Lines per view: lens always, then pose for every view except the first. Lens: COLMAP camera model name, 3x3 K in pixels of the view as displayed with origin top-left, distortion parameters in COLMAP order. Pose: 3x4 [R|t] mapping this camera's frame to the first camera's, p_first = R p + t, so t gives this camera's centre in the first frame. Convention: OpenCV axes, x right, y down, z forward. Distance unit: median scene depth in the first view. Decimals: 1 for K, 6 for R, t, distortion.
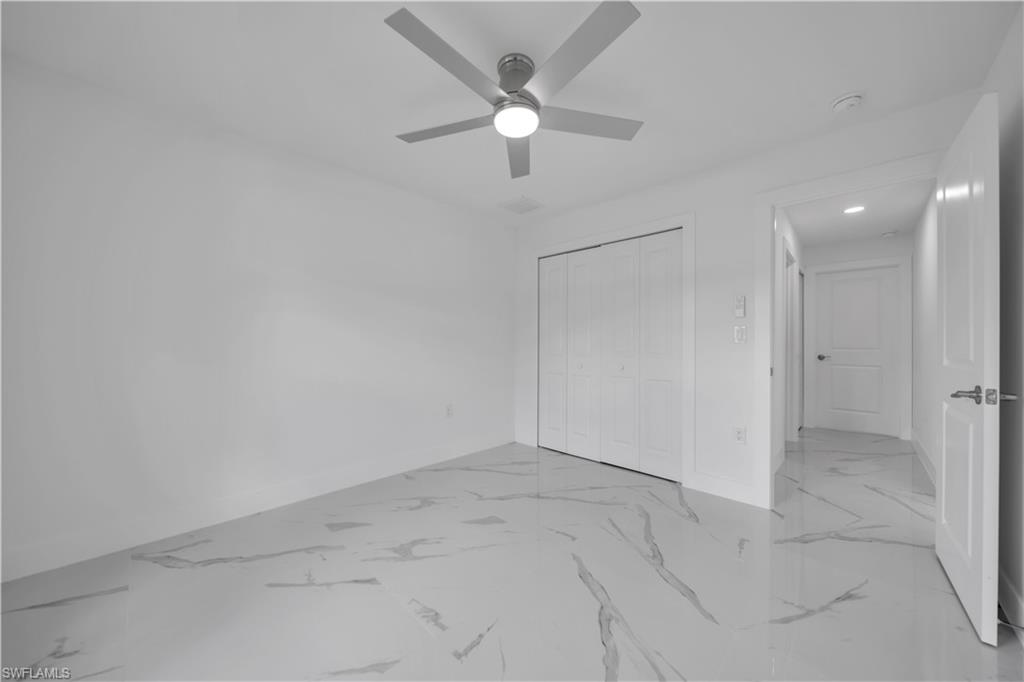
lens RADIAL K [[358.4, 0, 516.2], [0, 358.4, 340.9], [0, 0, 1]] dist [-0.000238, -0.000162]
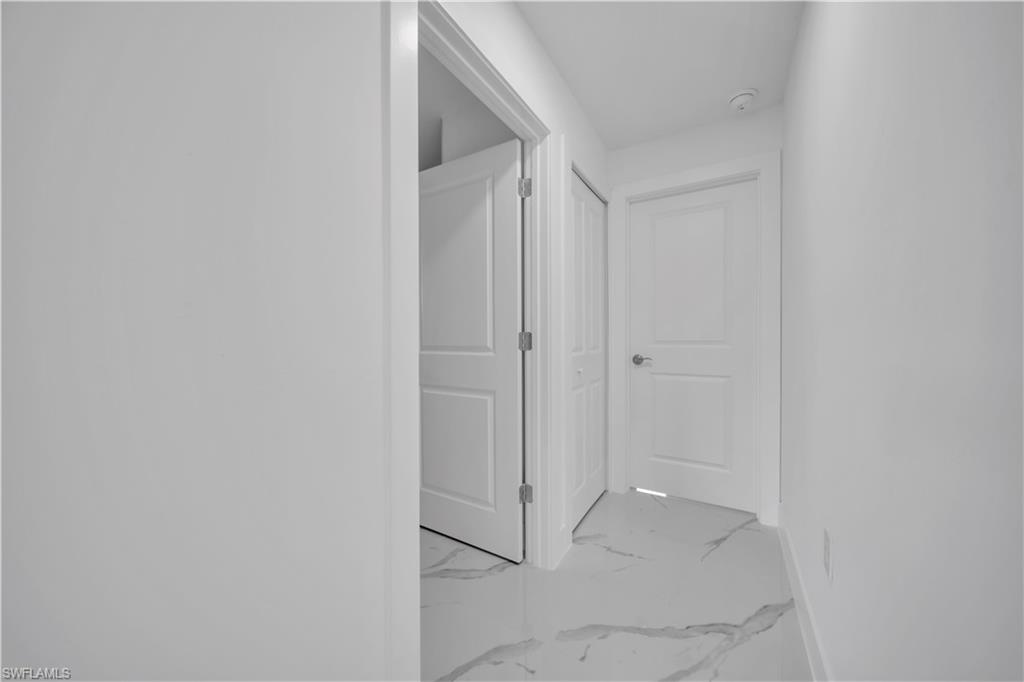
lens RADIAL K [[358.4, 0, 515.7], [0, 358.4, 347.6], [0, 0, 1]] dist [-0.000238, -0.000162]
pose [[0.985968, 0.002569, 0.166914, 0.584779], [-0.002911, 0.999994, 0.001806, 0.027434], [-0.166908, -0.002266, 0.985970, 0.505853]]
